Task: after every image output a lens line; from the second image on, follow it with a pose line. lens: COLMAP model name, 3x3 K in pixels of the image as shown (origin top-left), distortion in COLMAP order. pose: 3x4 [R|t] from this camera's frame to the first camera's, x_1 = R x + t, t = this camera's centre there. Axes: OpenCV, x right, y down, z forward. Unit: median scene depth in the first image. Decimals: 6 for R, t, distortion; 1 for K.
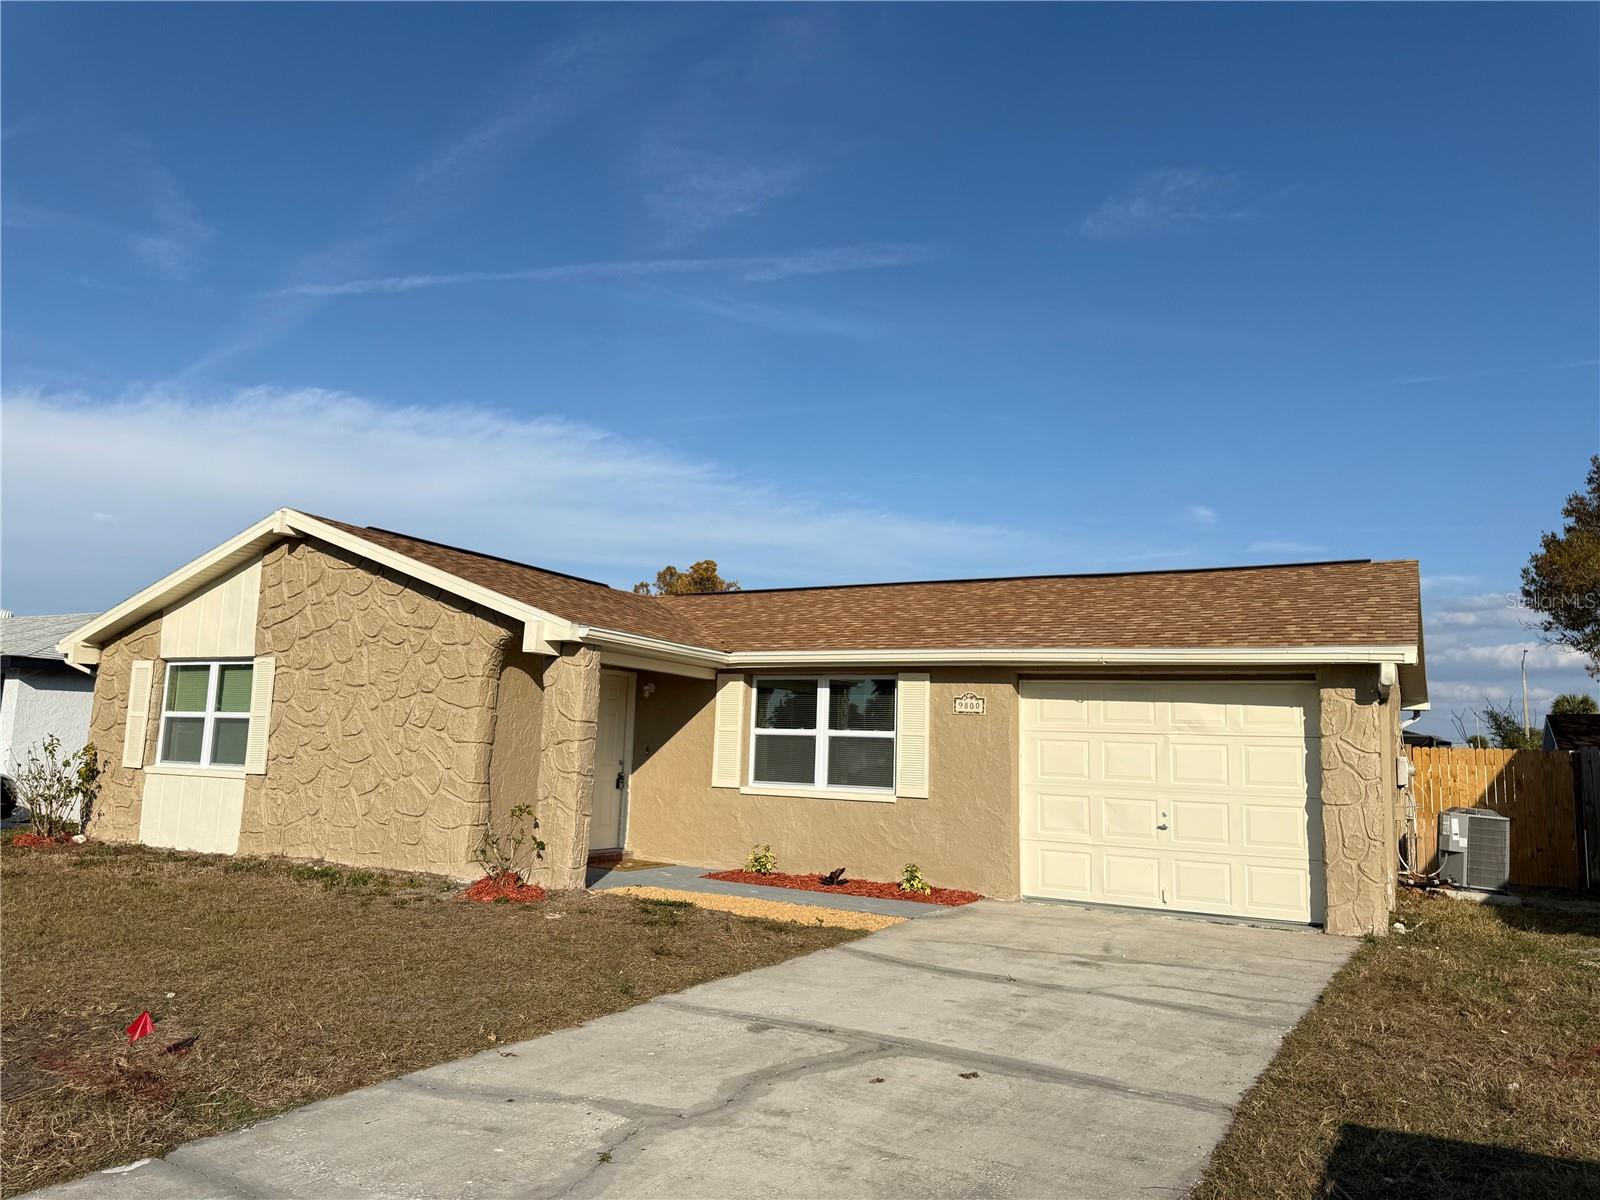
lens RADIAL K [[1136.2, 0, 789.3], [0, 1136.2, 561.4], [0, 0, 1]] dist [0.058652, -0.015373]
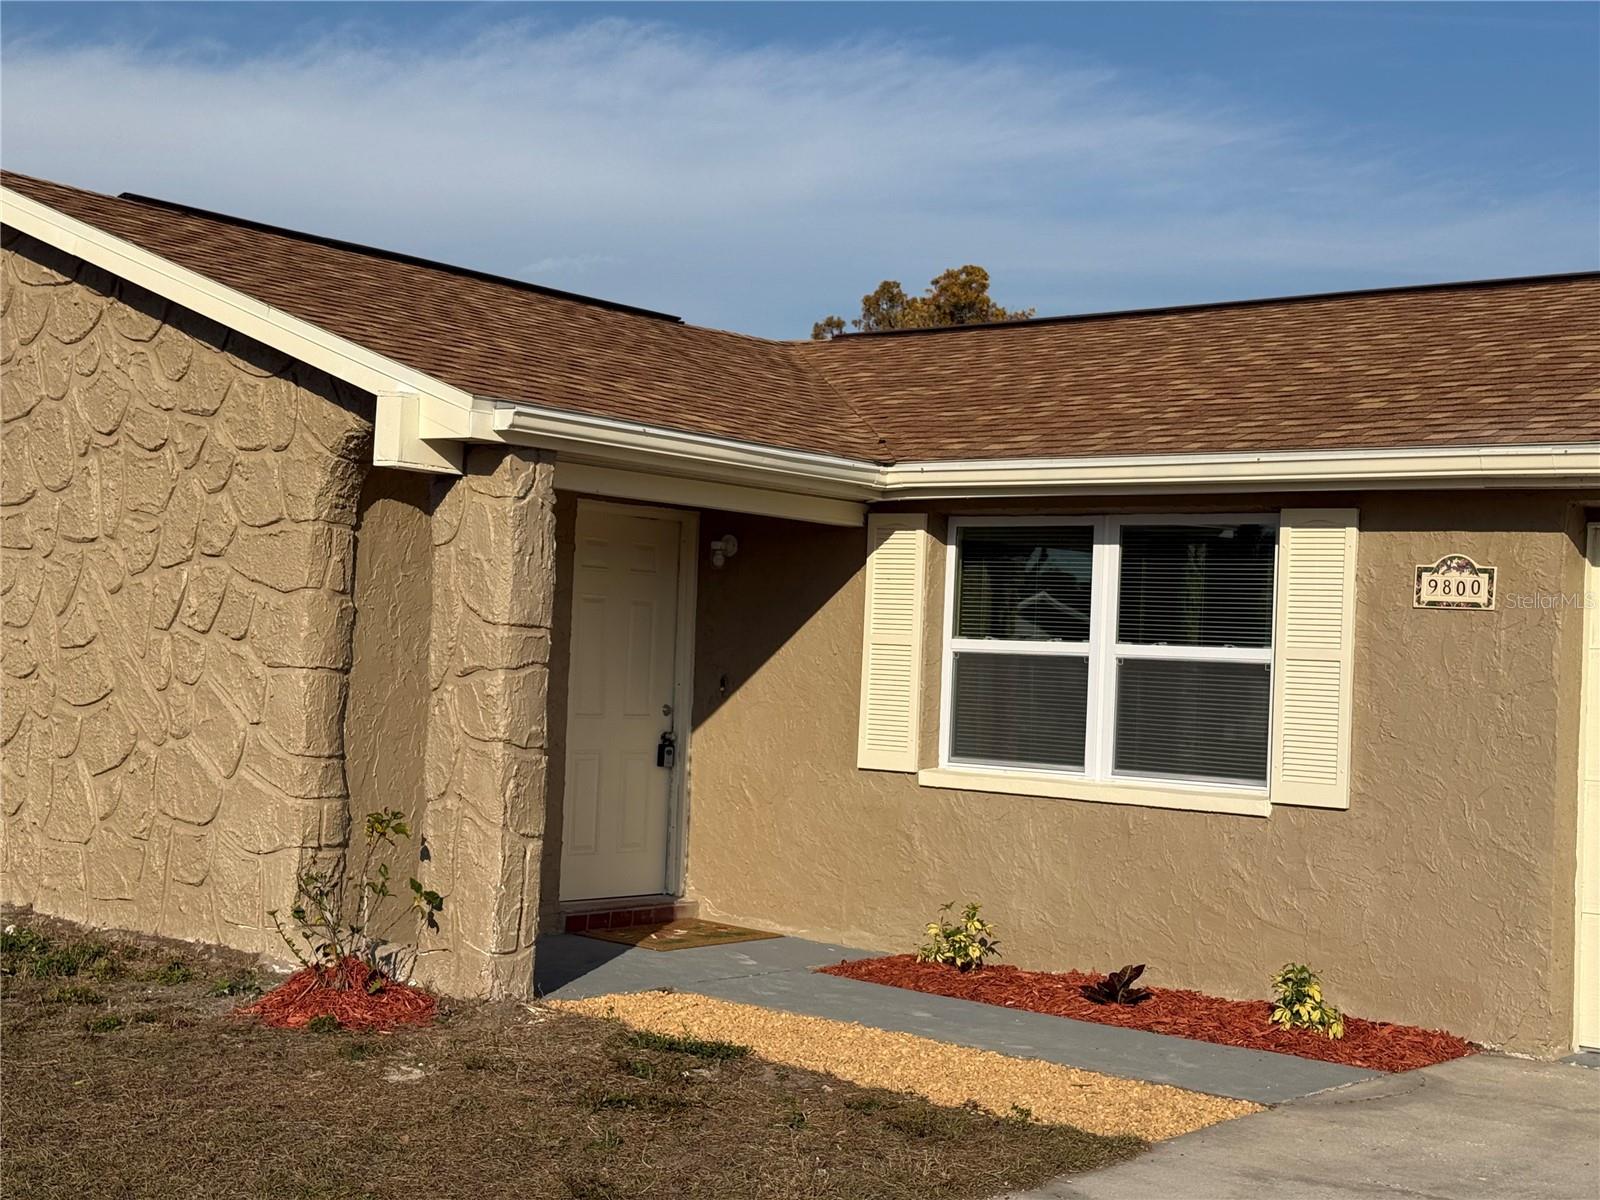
lens RADIAL K [[2248.9, 0, 804.4], [0, 2248.9, 601.9], [0, 0, 1]] dist [0.091254, 0.000000]
pose [[0.983338, 0.001251, -0.181781, 0.074034], [0.024291, 0.990104, 0.138219, 0.014432], [0.180155, -0.140332, 0.973577, 0.168340]]
